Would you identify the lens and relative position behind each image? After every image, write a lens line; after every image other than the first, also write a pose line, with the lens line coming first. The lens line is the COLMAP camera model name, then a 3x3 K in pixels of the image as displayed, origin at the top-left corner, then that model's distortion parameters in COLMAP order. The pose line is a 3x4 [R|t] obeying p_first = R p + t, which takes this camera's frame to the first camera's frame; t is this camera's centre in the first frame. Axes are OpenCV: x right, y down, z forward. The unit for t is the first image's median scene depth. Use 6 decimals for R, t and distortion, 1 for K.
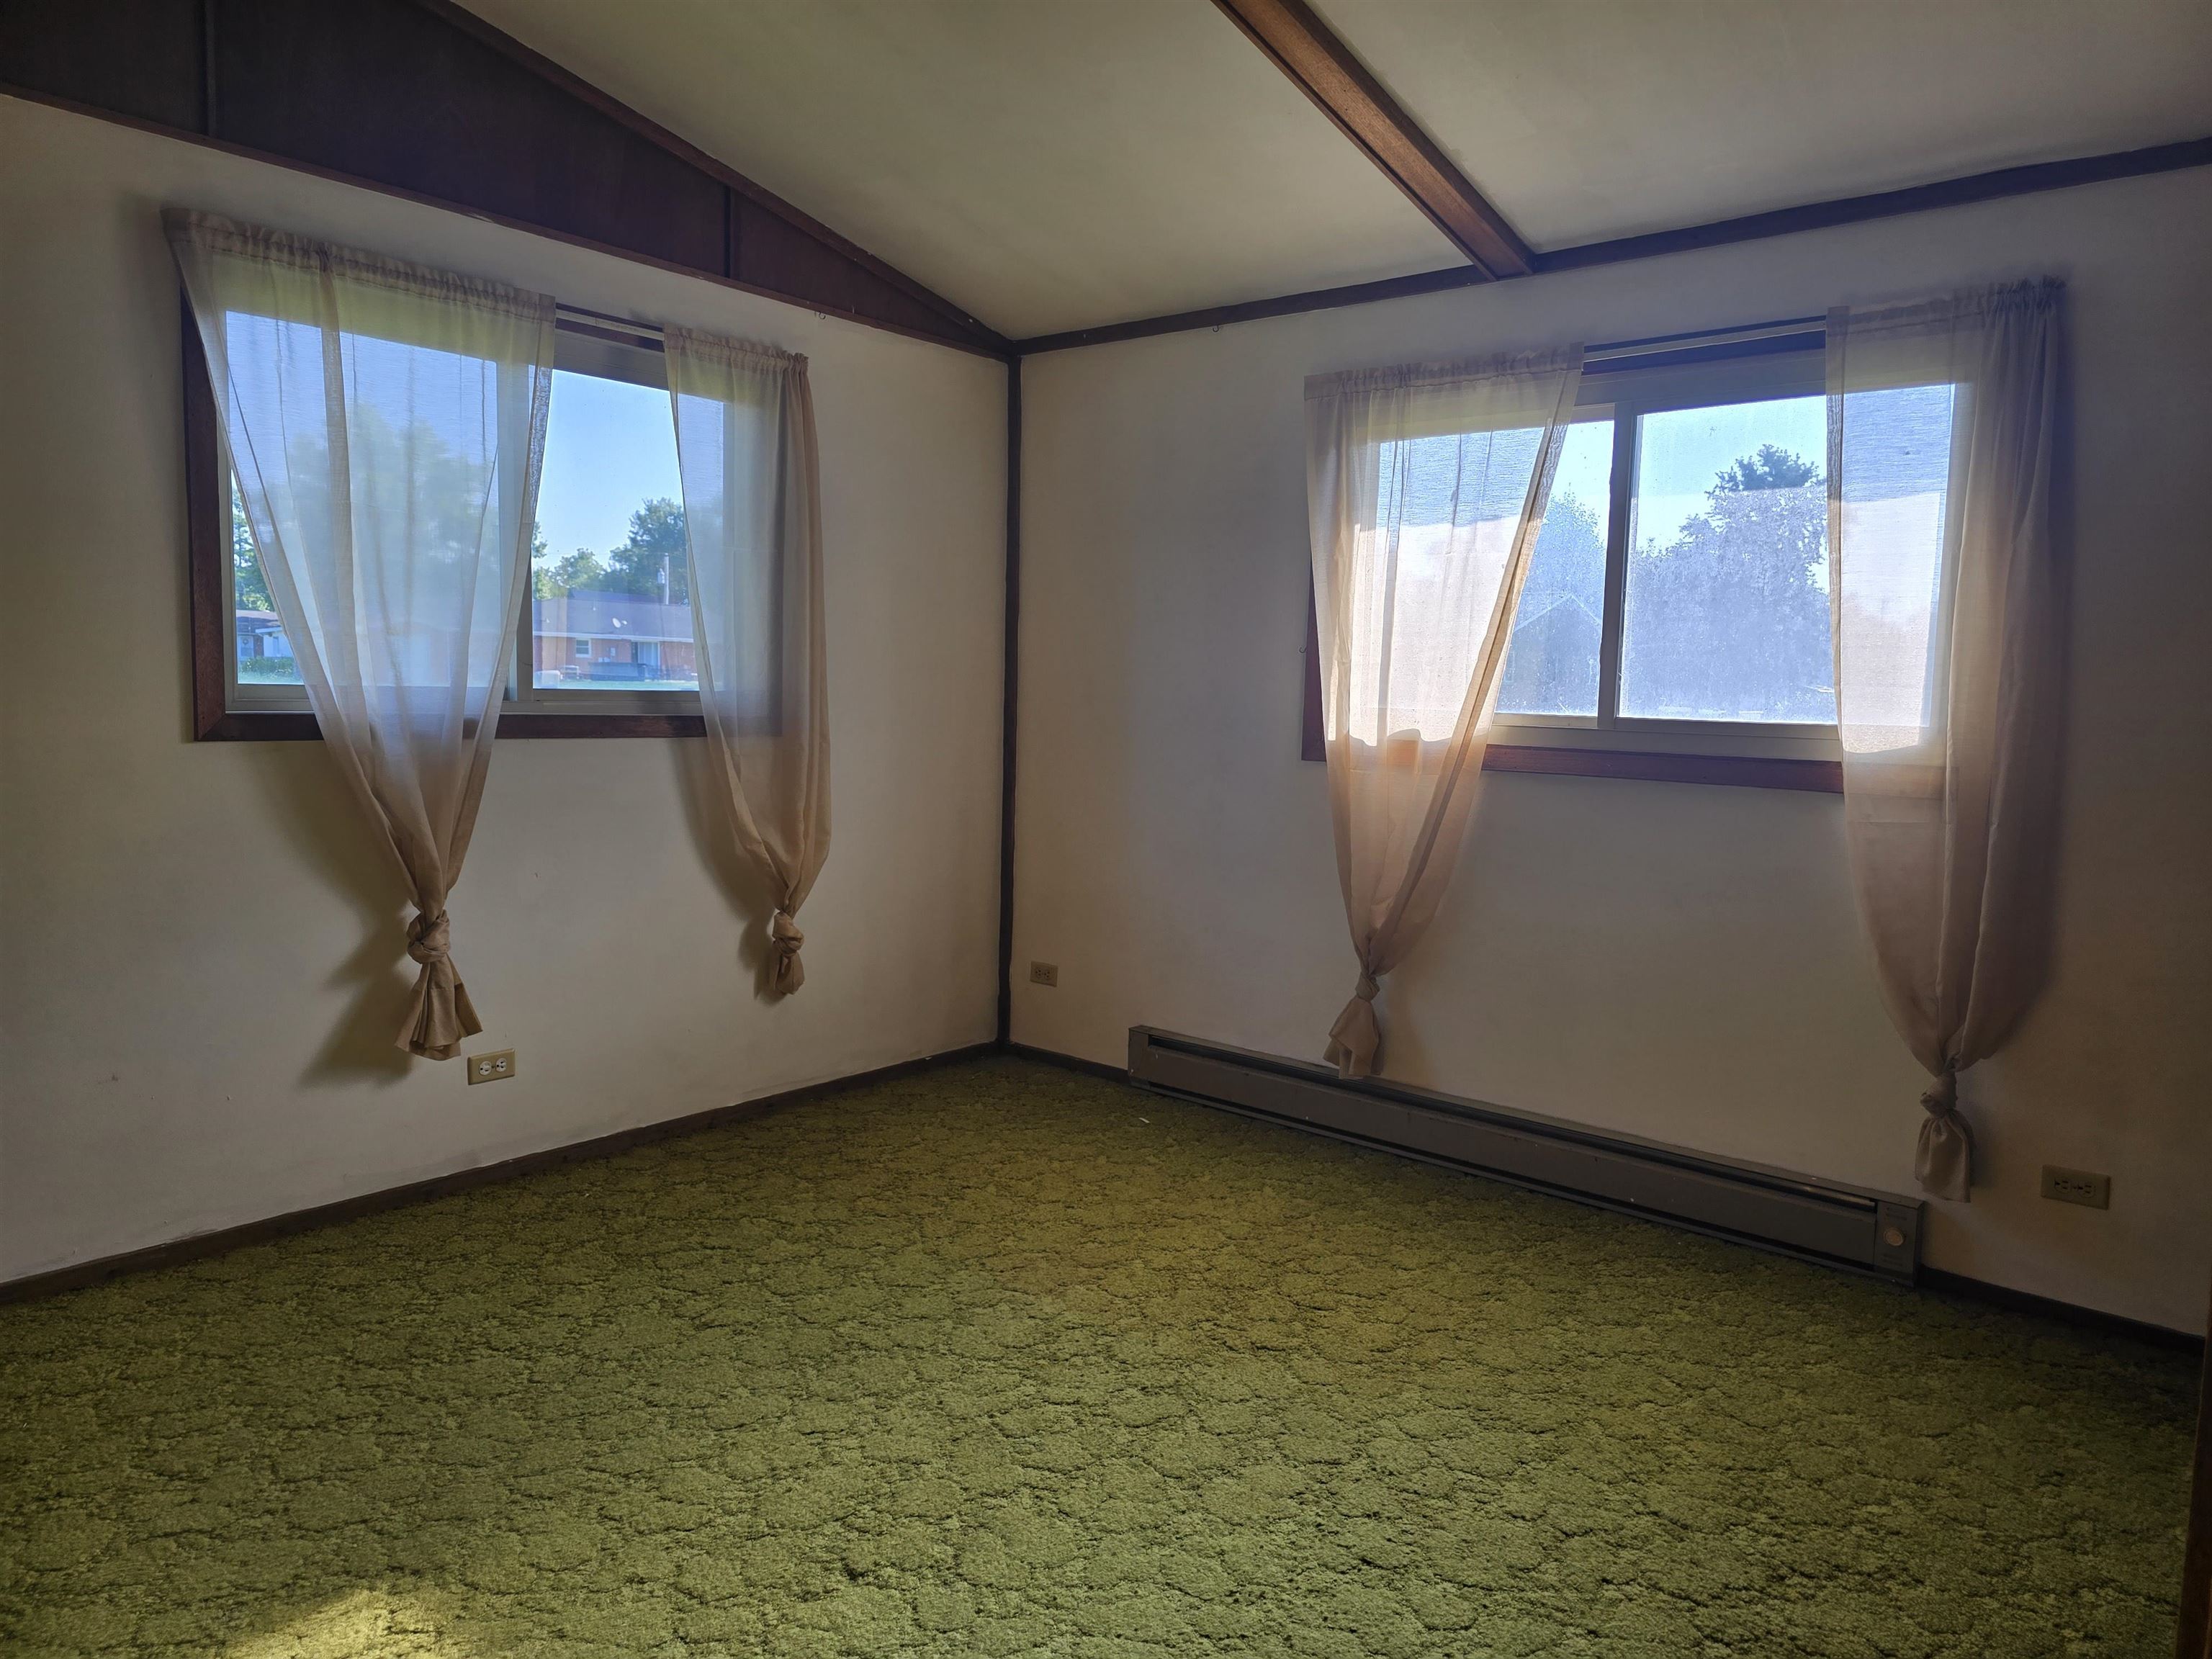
lens RADIAL K [[1480.4, 0, 1109.6], [0, 1480.4, 825.5], [0, 0, 1]] dist [0.058391, -0.050302]
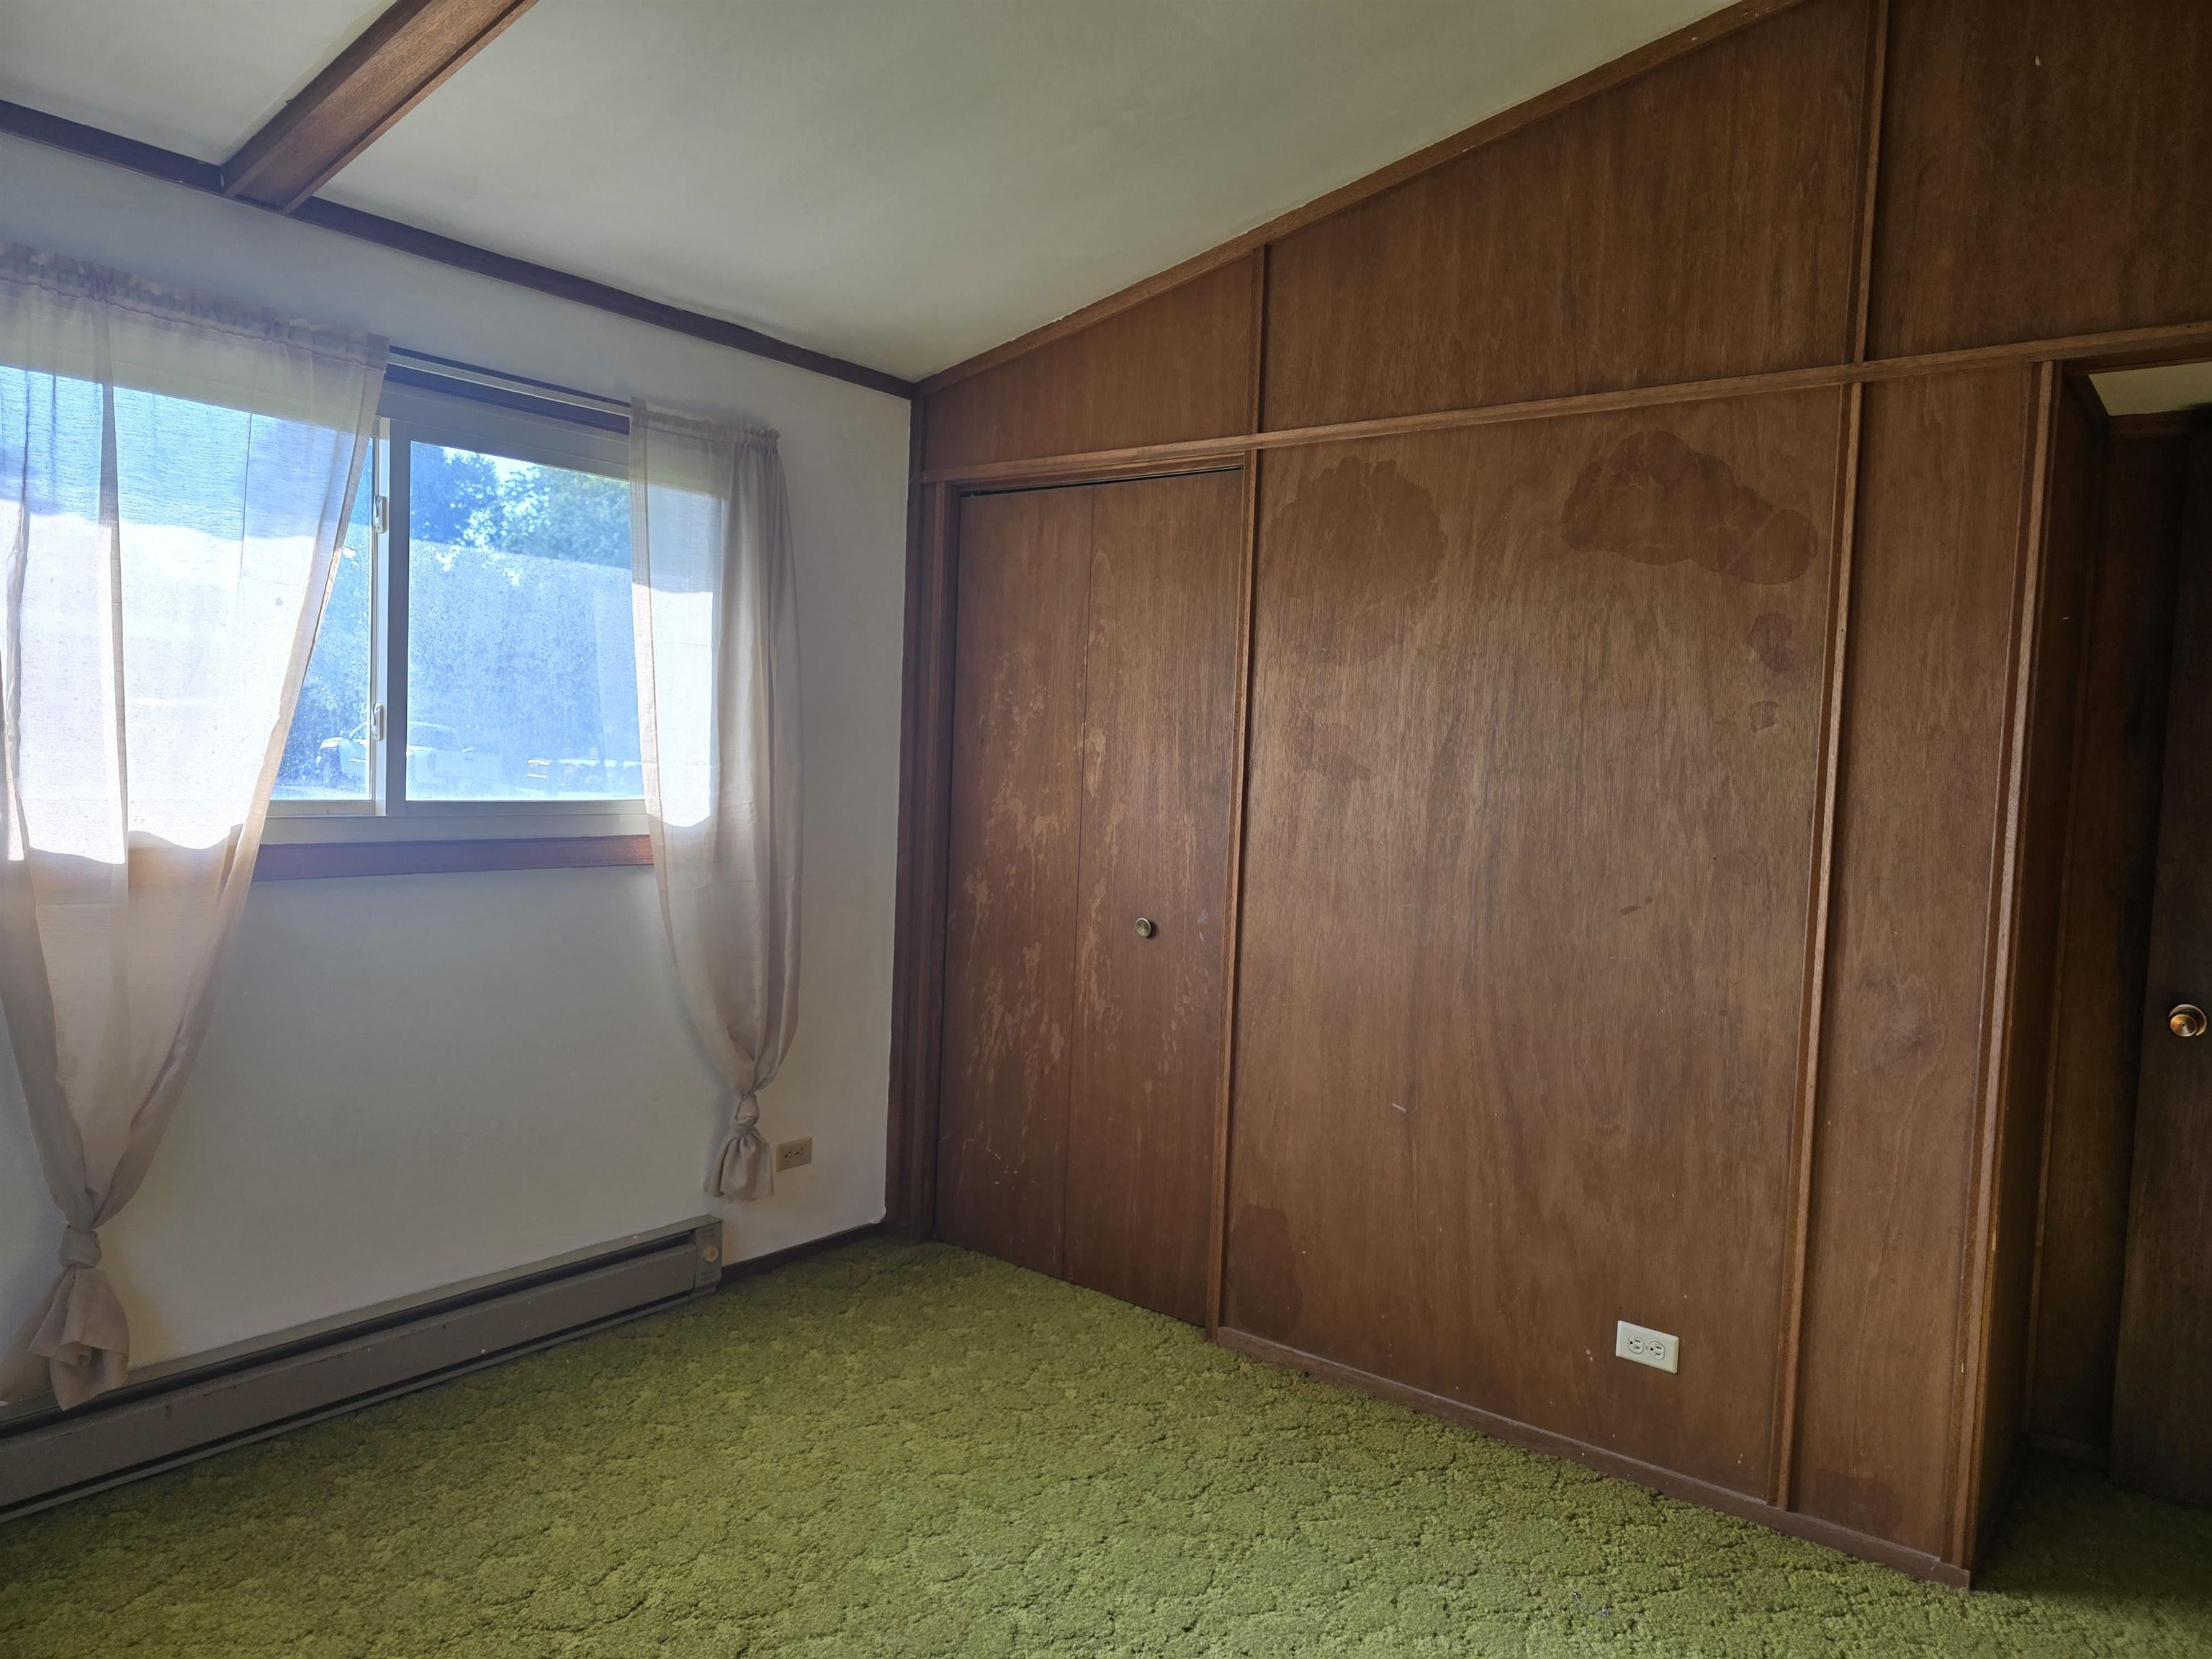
lens RADIAL K [[1499.6, 0, 1106.6], [0, 1499.6, 845.4], [0, 0, 1]] dist [0.056719, -0.047353]
pose [[-0.040799, -0.090907, 0.995023, -0.572438], [0.061512, 0.993735, 0.093312, -0.113716], [-0.997272, 0.065013, -0.034951, 0.712070]]
